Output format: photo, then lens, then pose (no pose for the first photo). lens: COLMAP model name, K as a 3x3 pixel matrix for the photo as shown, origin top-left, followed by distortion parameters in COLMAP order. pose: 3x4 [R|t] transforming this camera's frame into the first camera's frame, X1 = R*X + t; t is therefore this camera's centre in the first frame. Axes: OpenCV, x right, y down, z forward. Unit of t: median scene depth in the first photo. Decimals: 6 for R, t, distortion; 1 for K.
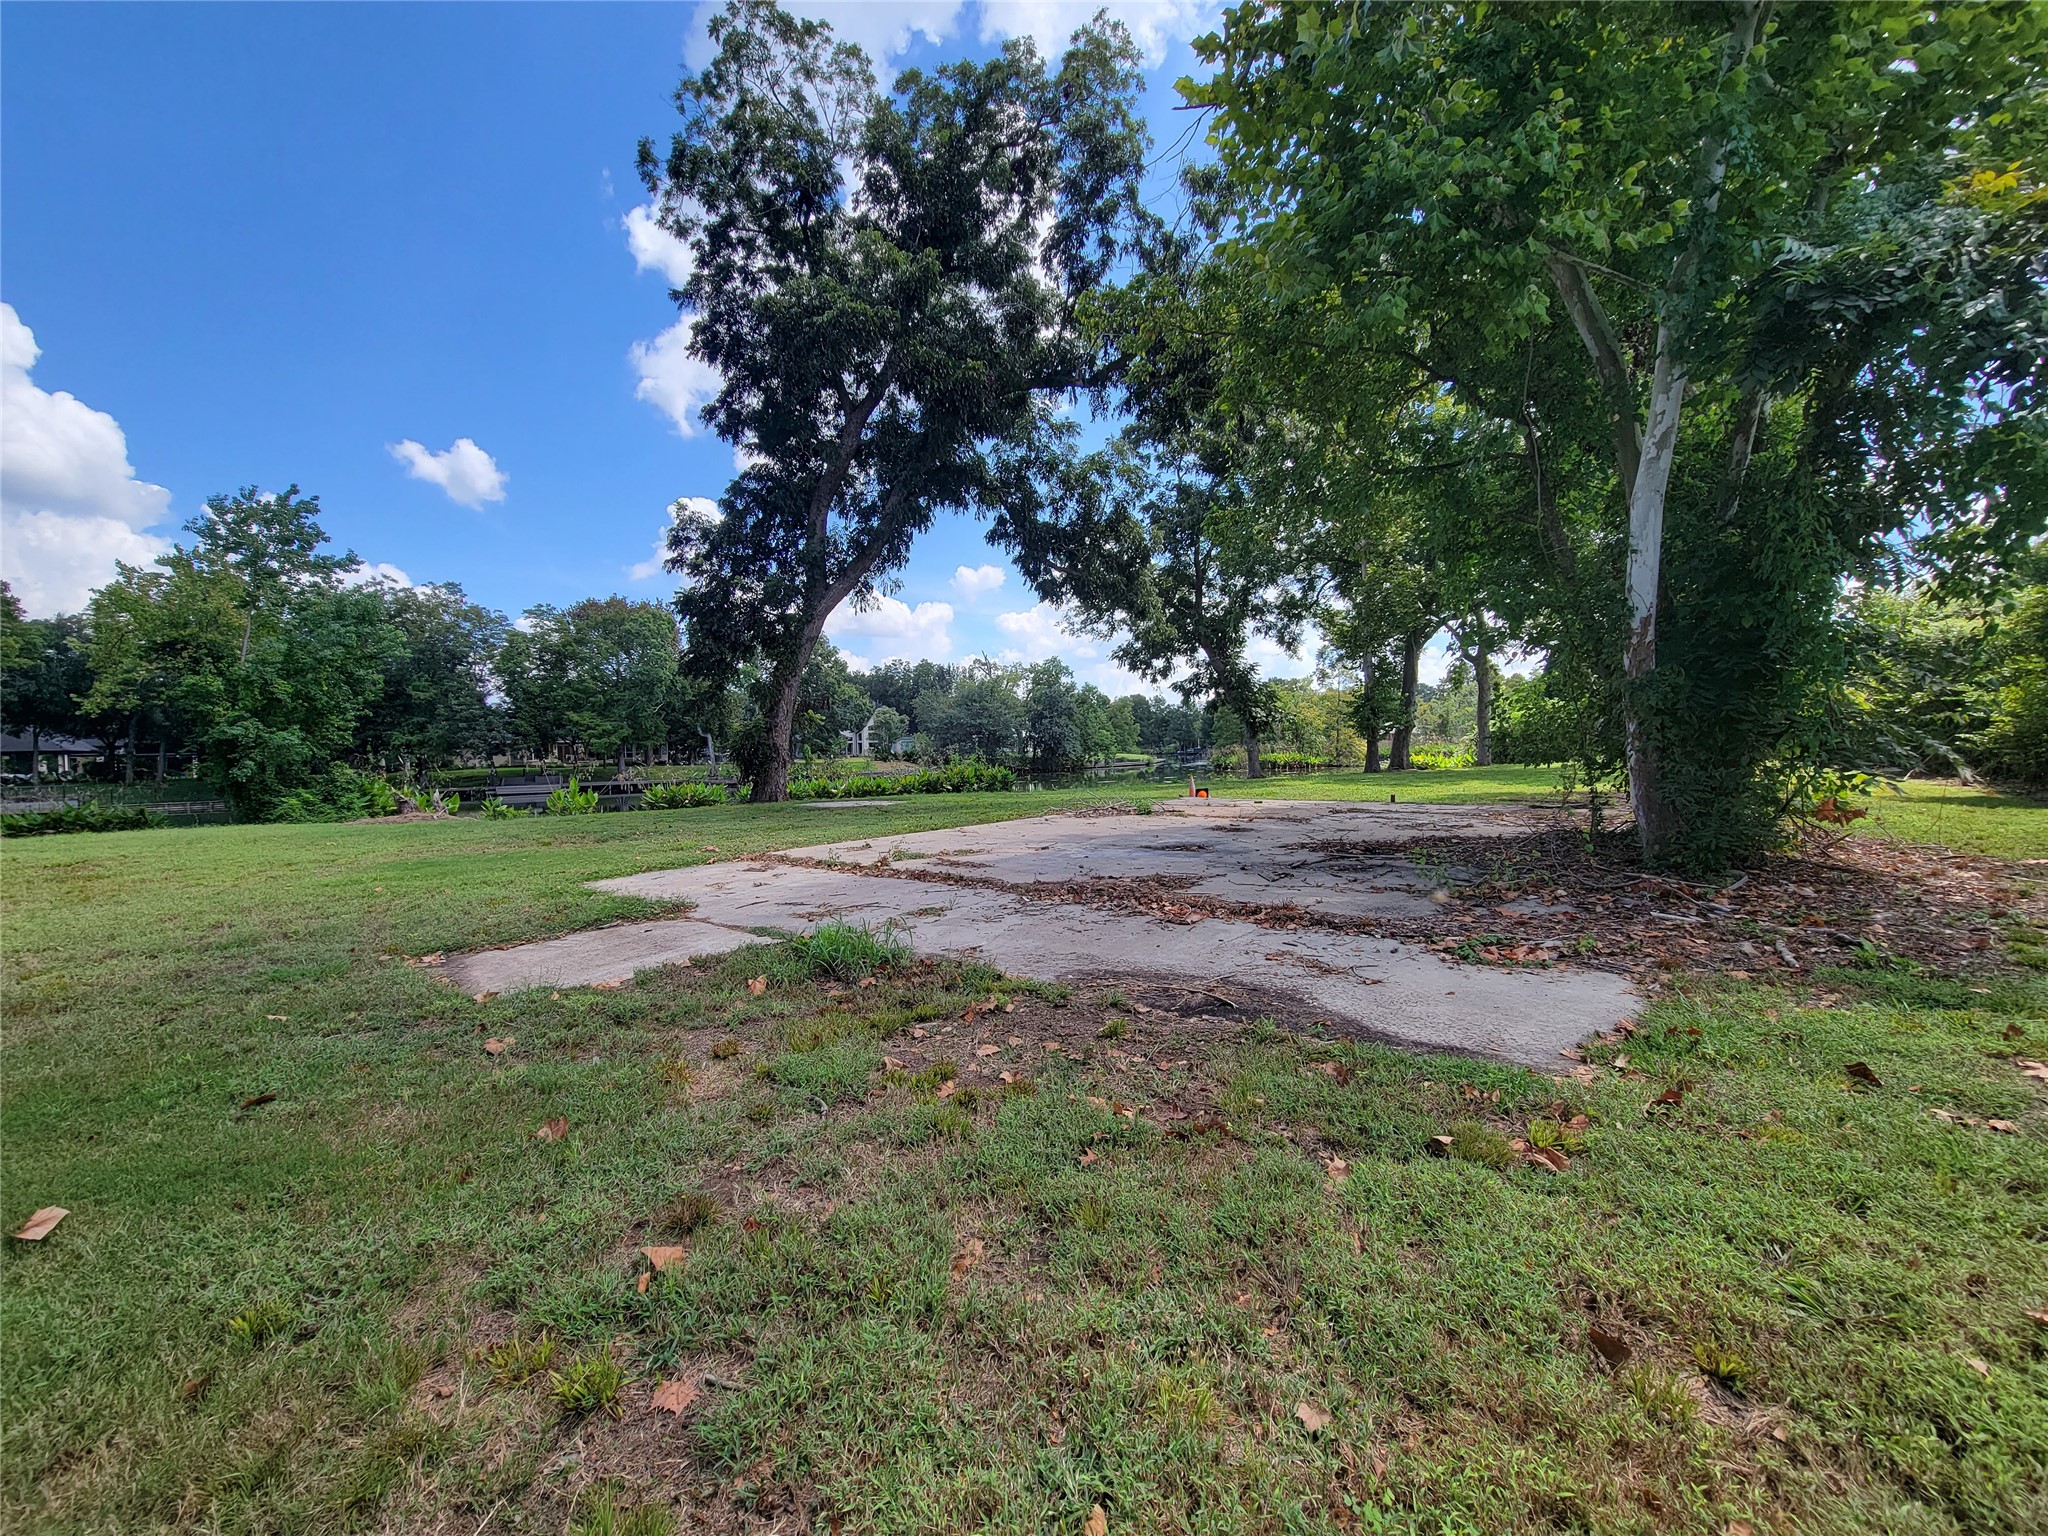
lens RADIAL K [[825.9, 0, 1028.9], [0, 825.9, 769.0], [0, 0, 1]] dist [0.002471, -0.003619]
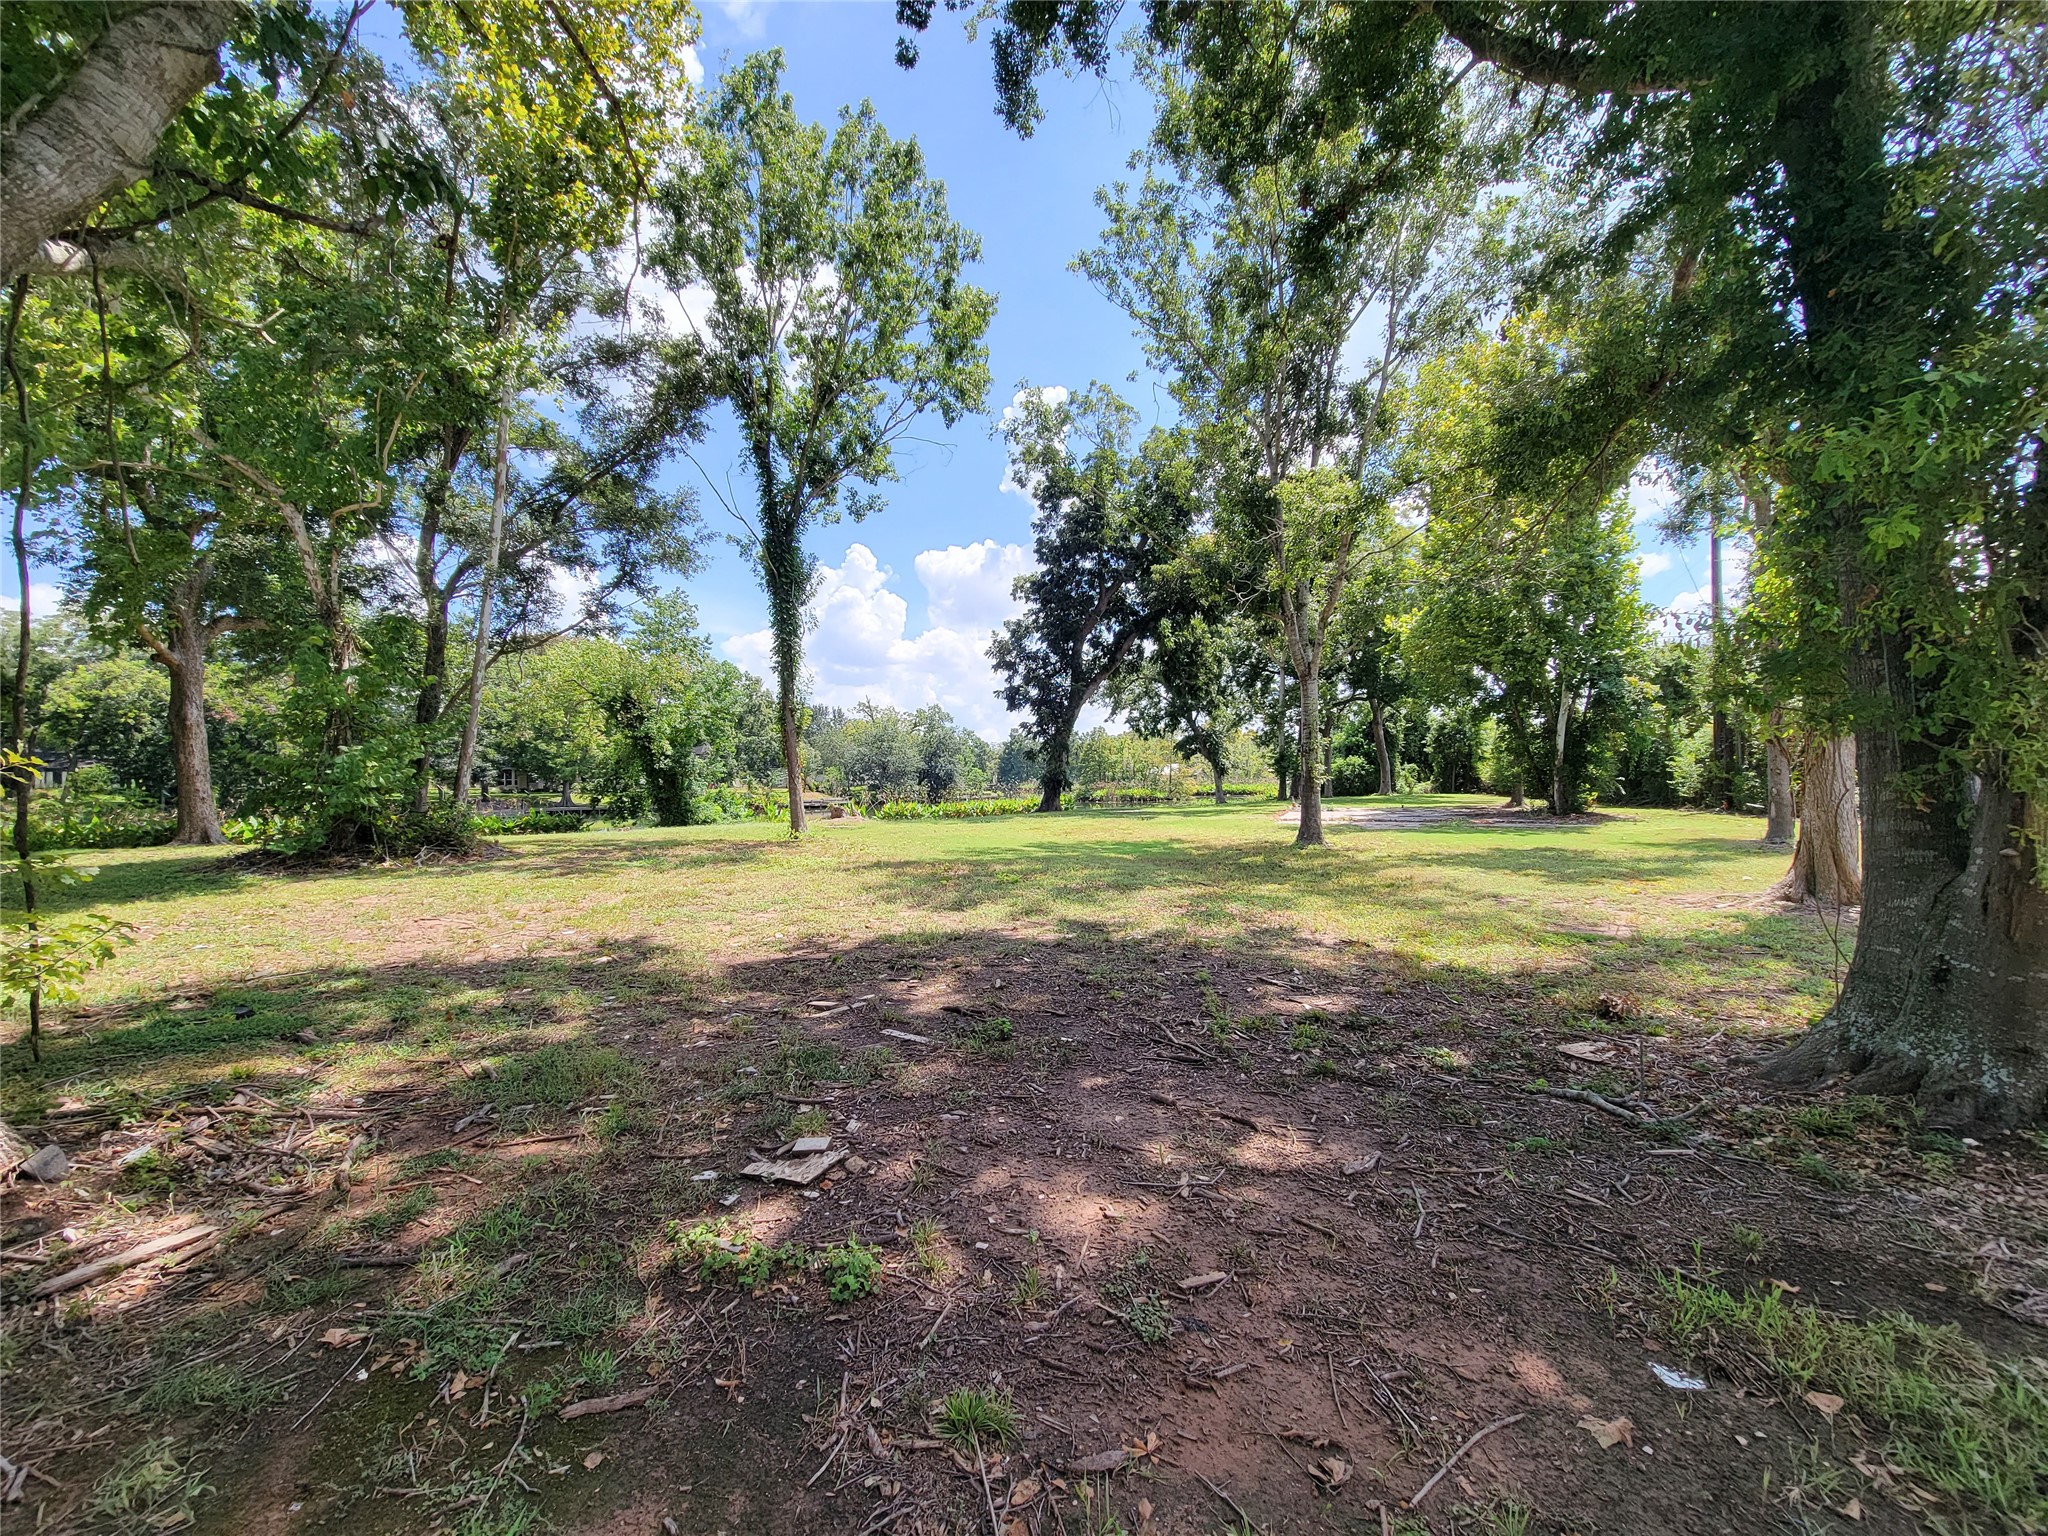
lens RADIAL K [[825.9, 0, 1021.5], [0, 825.9, 772.1], [0, 0, 1]] dist [0.002471, -0.003619]
pose [[0.952114, 0.019692, 0.305108, -0.786467], [-0.007424, 0.999118, -0.041317, 0.027091], [-0.305653, 0.037074, 0.951421, -0.538330]]
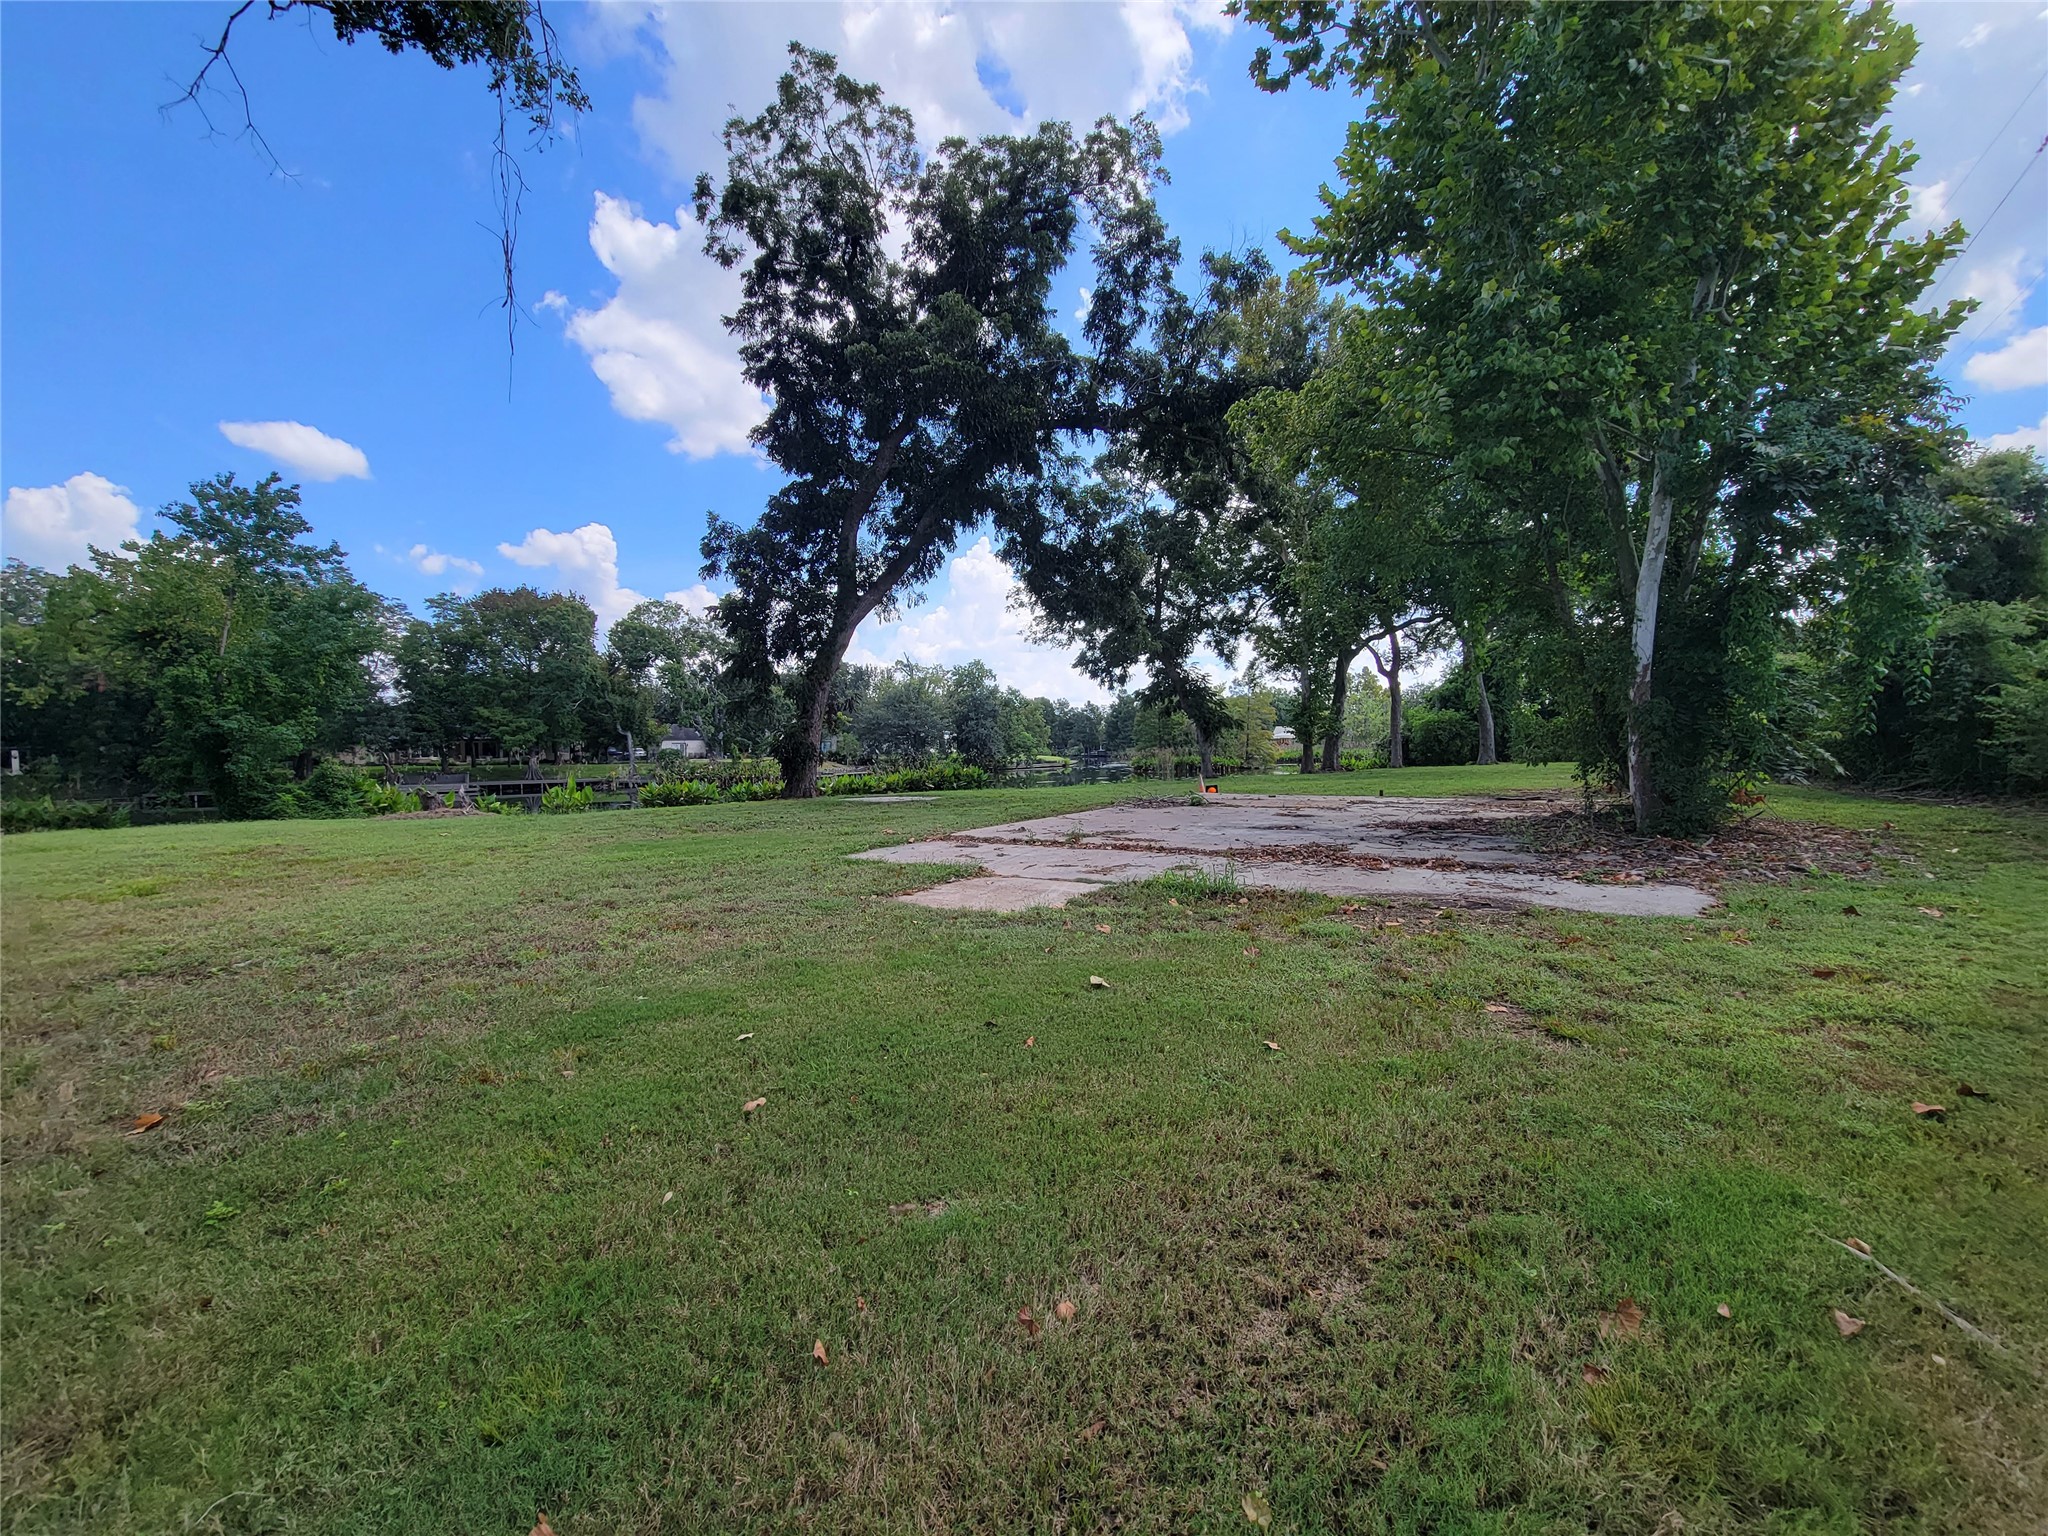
lens RADIAL K [[825.9, 0, 1032.4], [0, 825.9, 765.7], [0, 0, 1]] dist [0.002471, -0.003619]
pose [[0.991249, 0.005413, 0.131897, -0.140482], [-0.004669, 0.999971, -0.005951, 0.003155], [-0.131925, 0.005283, 0.991246, -0.084429]]
